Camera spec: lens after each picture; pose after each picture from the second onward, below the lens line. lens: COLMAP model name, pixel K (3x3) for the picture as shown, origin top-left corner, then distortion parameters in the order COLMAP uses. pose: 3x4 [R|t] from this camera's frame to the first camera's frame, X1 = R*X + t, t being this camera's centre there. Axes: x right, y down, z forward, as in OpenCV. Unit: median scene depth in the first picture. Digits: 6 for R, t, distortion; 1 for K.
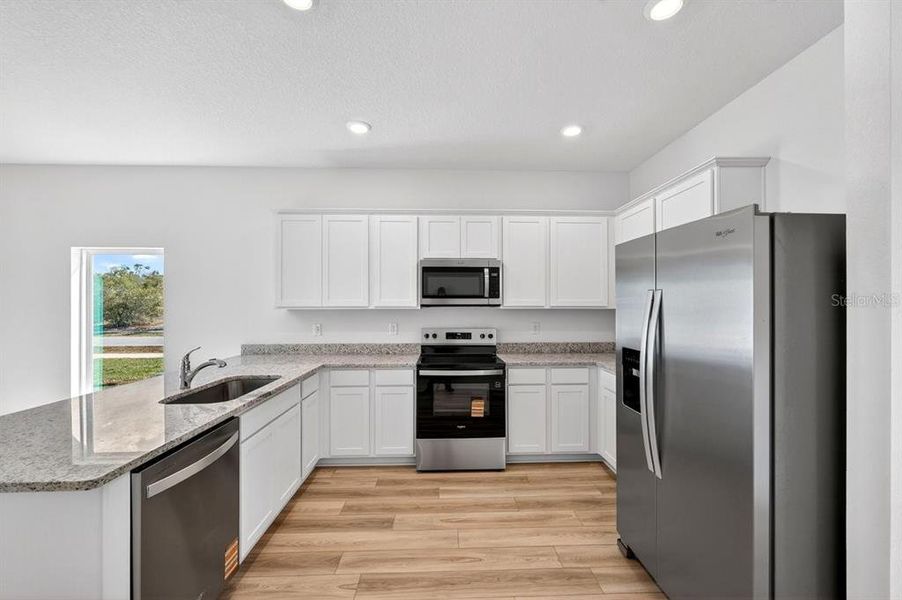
lens RADIAL K [[355.9, 0, 451.2], [0, 355.9, 304.3], [0, 0, 1]] dist [-0.019680, -0.000253]
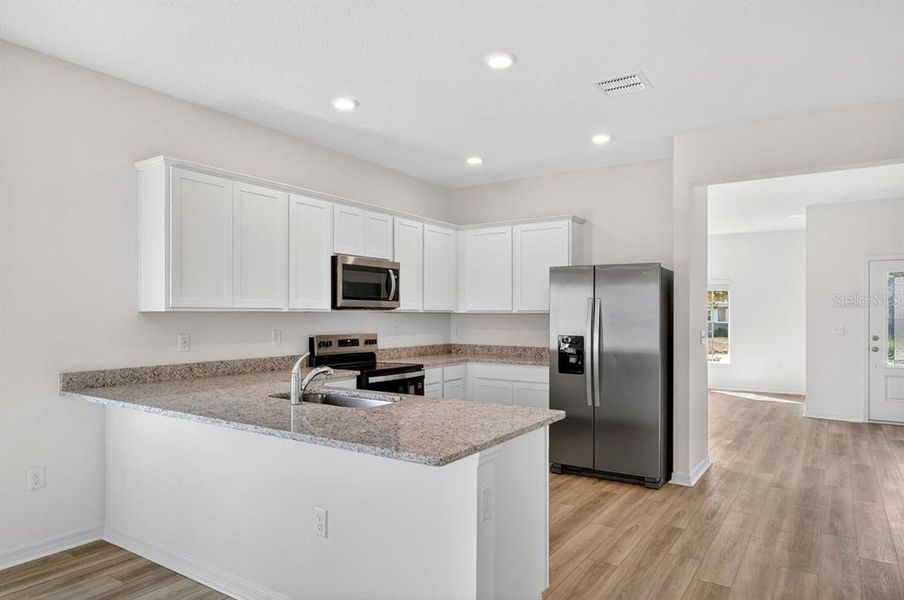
lens RADIAL K [[582.4, 0, 443.4], [0, 582.4, 314.5], [0, 0, 1]] dist [0.010450, 0.001738]
pose [[0.586034, 0.001679, 0.810285, -1.106411], [-0.013734, 0.999875, 0.007861, 0.003925], [-0.810170, -0.015735, 0.585984, -0.043675]]
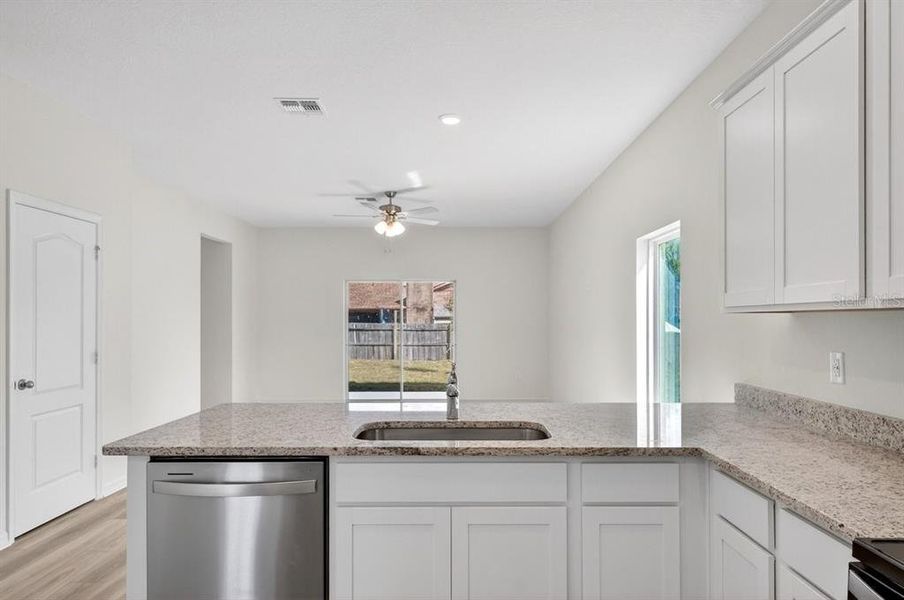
lens RADIAL K [[543.8, 0, 459.4], [0, 543.8, 322.4], [0, 0, 1]] dist [0.005589, 0.001047]
pose [[-0.042220, 0.007387, -0.999081, 0.241793], [0.003777, 0.999967, 0.007234, 0.020743], [0.999101, -0.003468, -0.042247, 0.704989]]
